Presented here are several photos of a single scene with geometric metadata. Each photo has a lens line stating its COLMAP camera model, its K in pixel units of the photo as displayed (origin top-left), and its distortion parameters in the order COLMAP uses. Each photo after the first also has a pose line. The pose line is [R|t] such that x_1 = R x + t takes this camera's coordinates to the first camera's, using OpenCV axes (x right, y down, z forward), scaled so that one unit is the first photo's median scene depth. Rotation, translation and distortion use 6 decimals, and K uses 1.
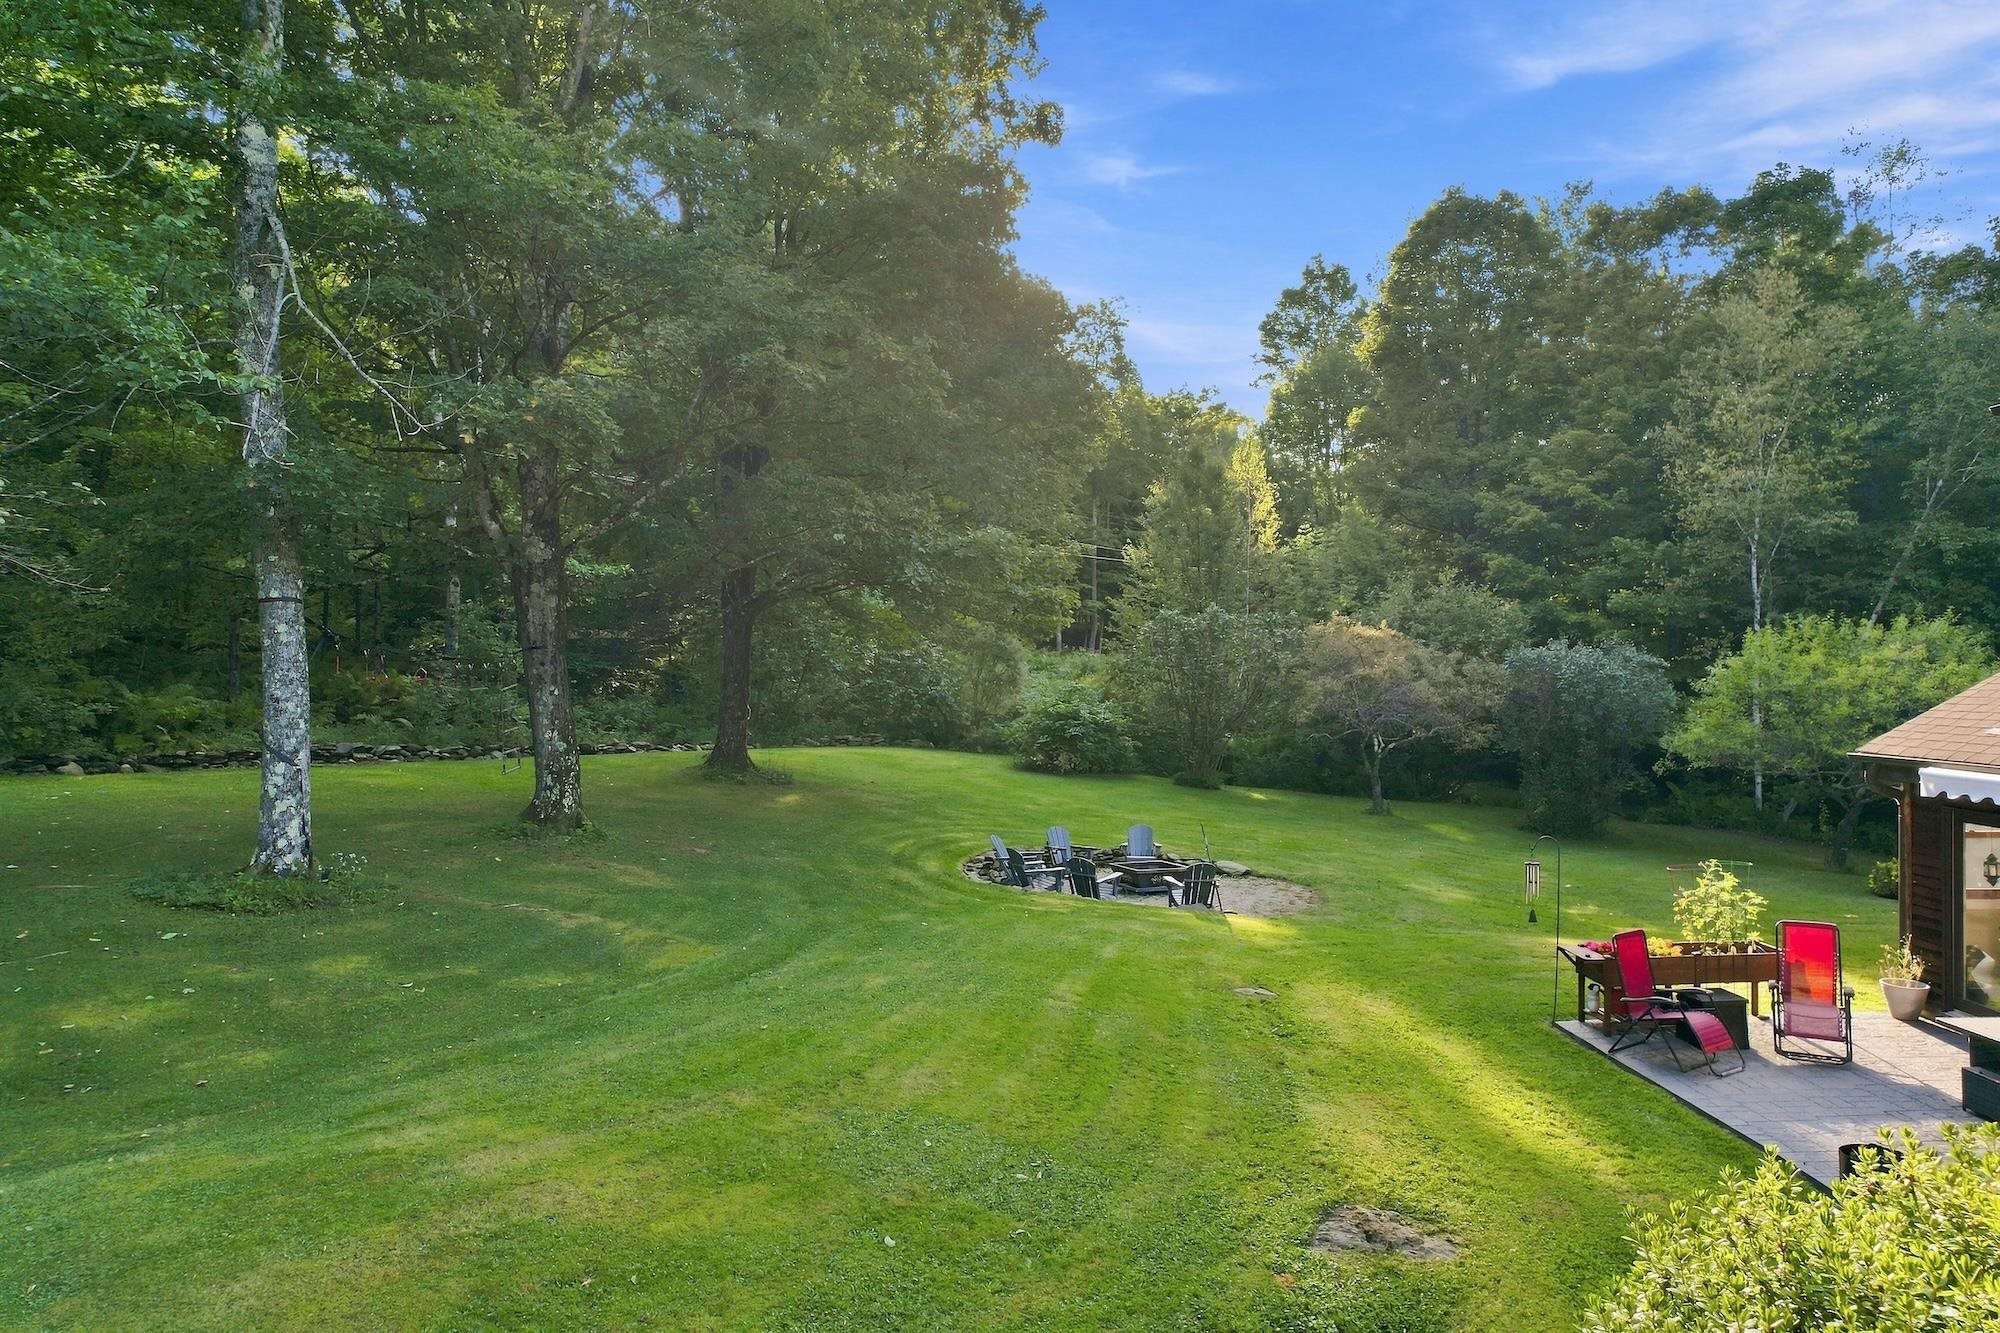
lens RADIAL K [[1300.4, 0, 1005.2], [0, 1300.4, 671.3], [0, 0, 1]] dist [-0.047970, 0.052846]
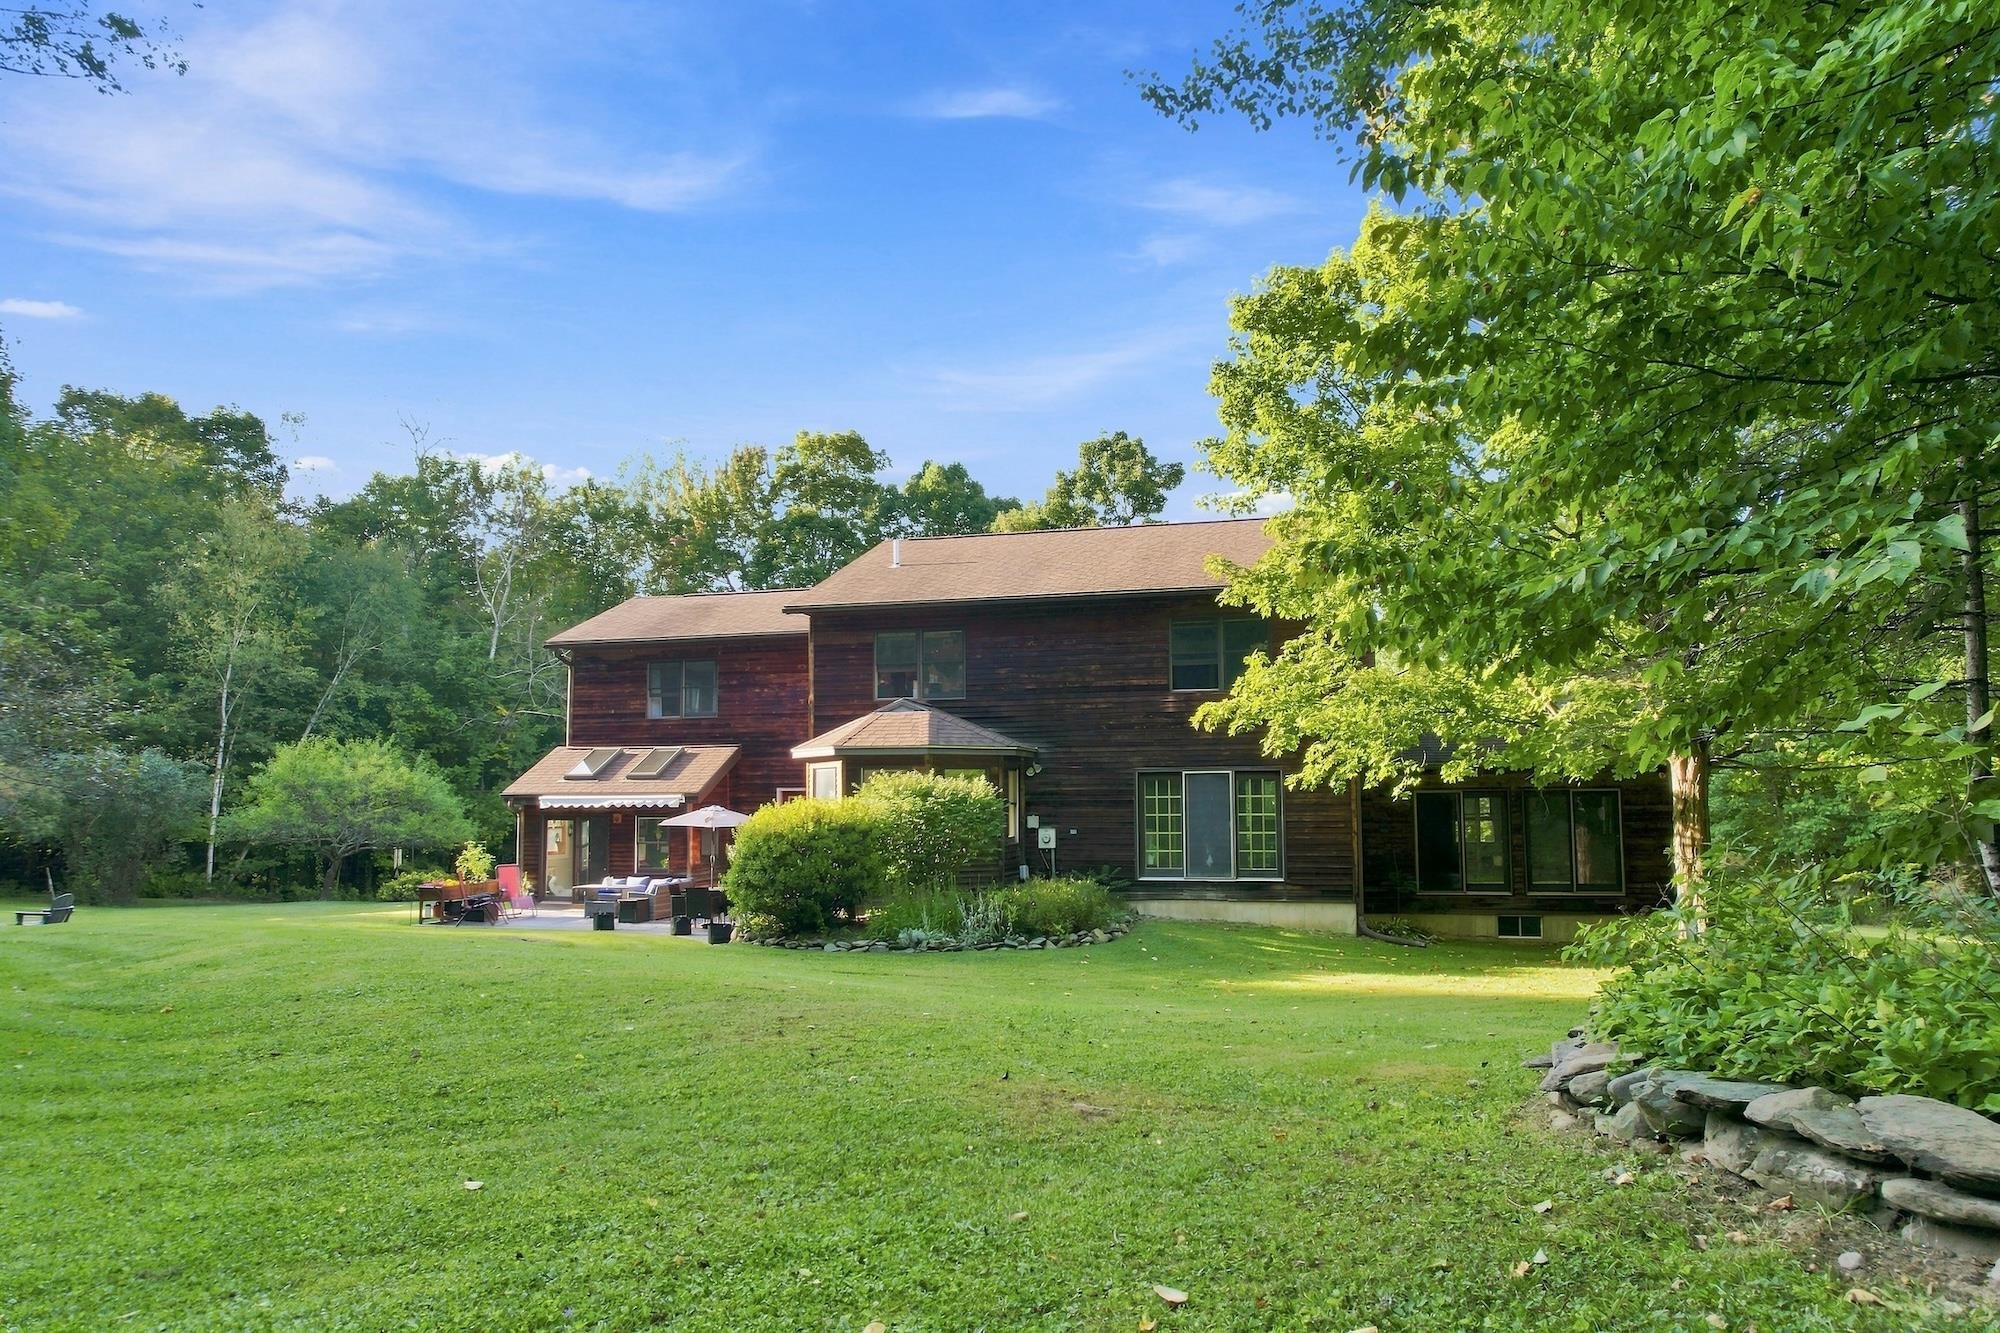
lens RADIAL K [[1300.4, 0, 997.8], [0, 1300.4, 666.2], [0, 0, 1]] dist [-0.047970, 0.052846]
pose [[0.300848, 0.098848, 0.948536, -0.624155], [0.007028, 0.994357, -0.105852, 0.044959], [-0.953646, 0.038511, 0.298455, -0.246666]]
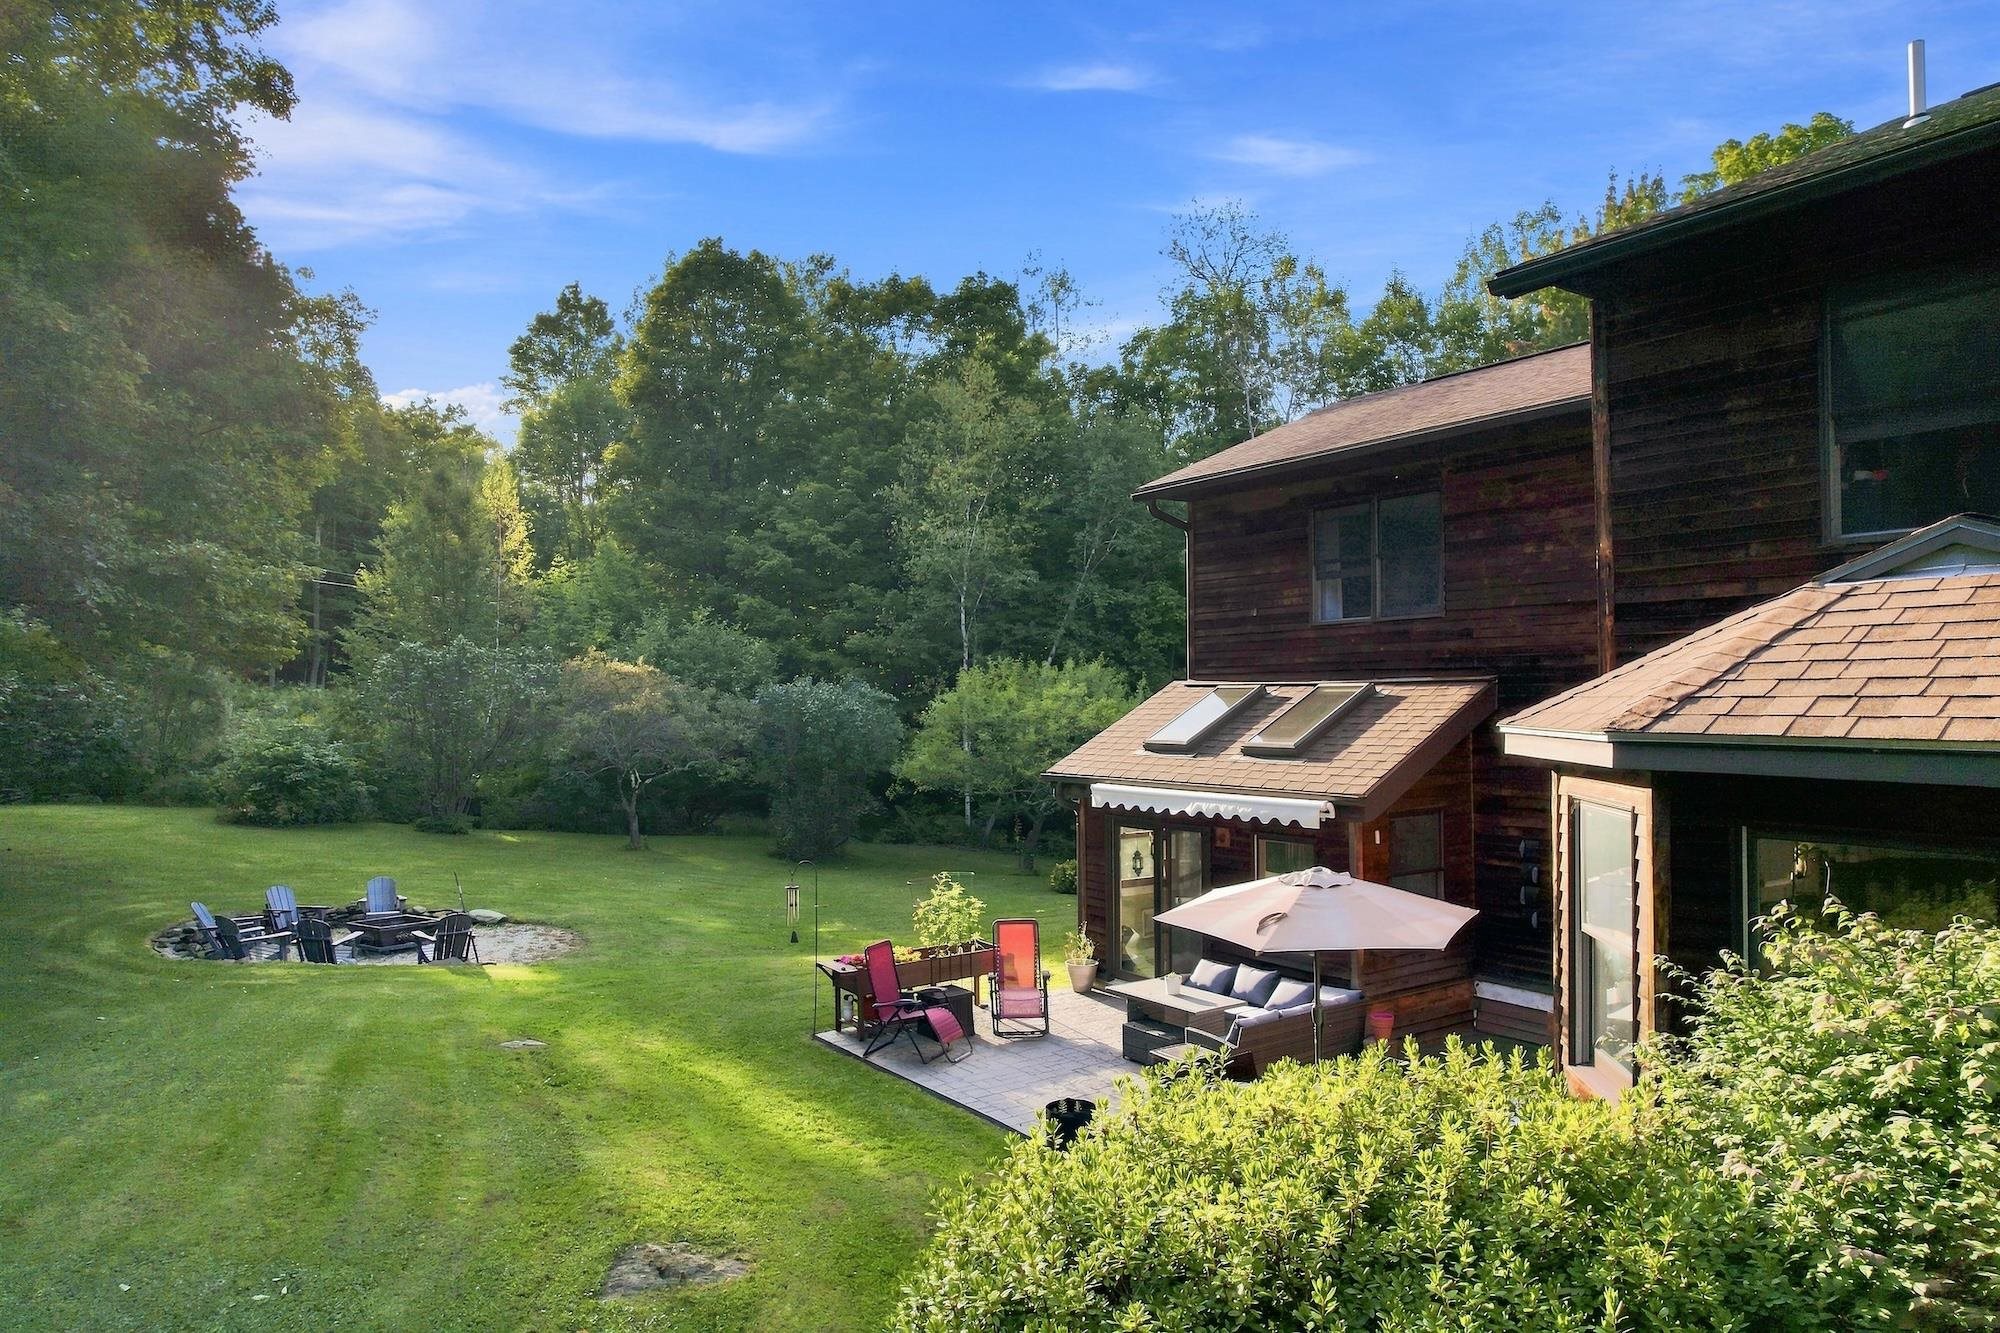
lens RADIAL K [[1300.4, 0, 1000.8], [0, 1300.4, 674.8], [0, 0, 1]] dist [-0.047970, 0.052846]
pose [[0.846293, 0.007411, 0.532667, -0.009708], [0.005819, 0.999715, -0.023155, -0.000331], [-0.532686, 0.022695, 0.846008, 0.000542]]
